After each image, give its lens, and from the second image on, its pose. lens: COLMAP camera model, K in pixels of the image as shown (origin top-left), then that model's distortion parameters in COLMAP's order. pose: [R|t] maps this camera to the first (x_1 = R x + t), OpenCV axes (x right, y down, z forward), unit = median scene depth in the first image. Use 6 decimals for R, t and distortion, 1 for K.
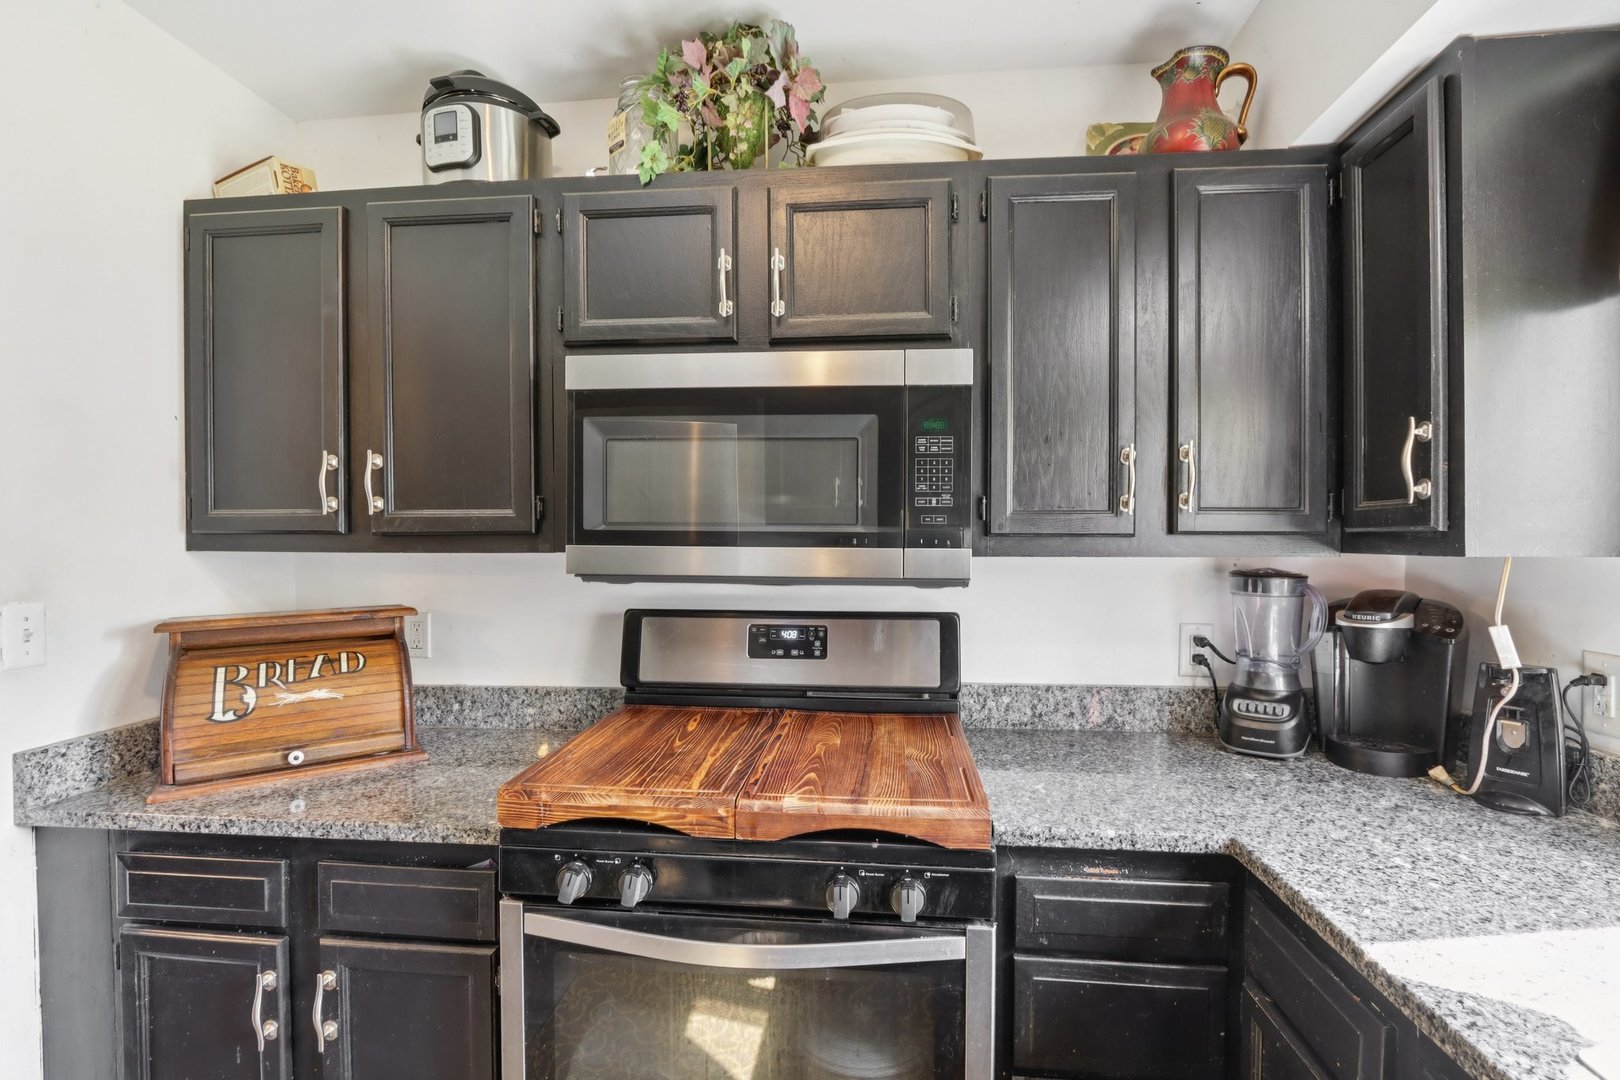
lens RADIAL K [[765.9, 0, 808.3], [0, 765.9, 534.2], [0, 0, 1]] dist [-0.009329, 0.002733]
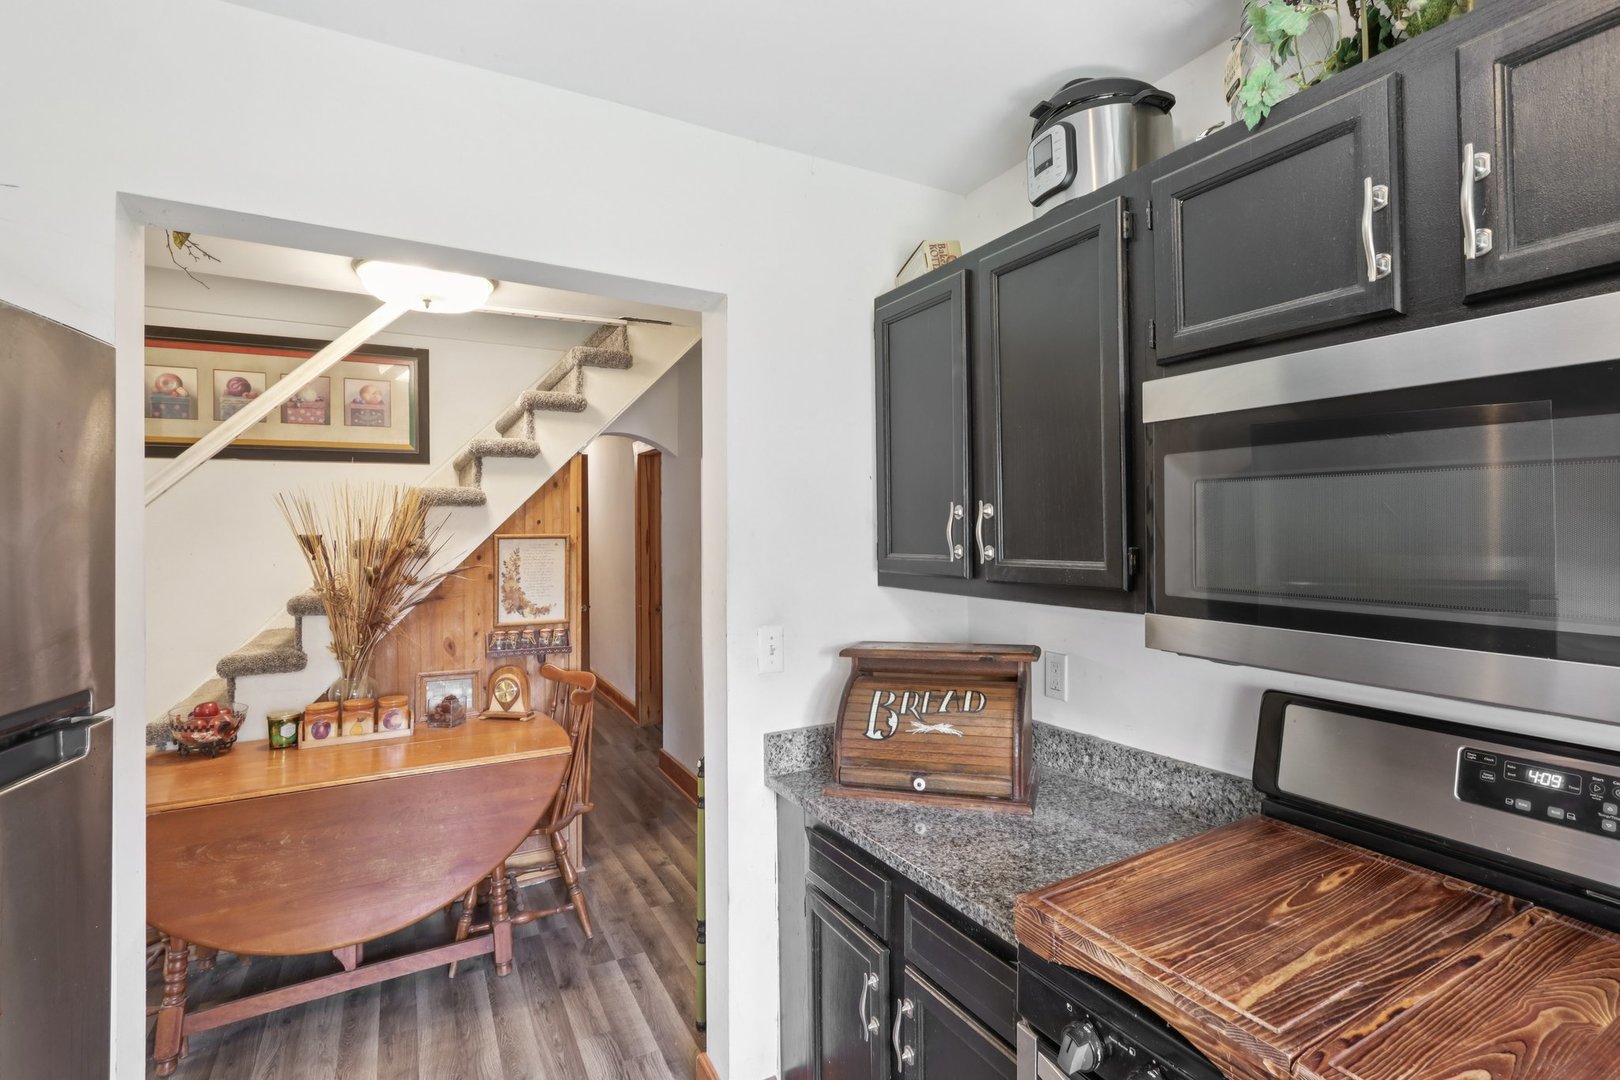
lens RADIAL K [[765.9, 0, 814.9], [0, 765.9, 537.3], [0, 0, 1]] dist [-0.009329, 0.002733]
pose [[0.579737, 0.000407, -0.814804, 0.137456], [0.010645, 0.999911, 0.008073, -0.071908], [0.814734, -0.013354, 0.579681, 0.219187]]
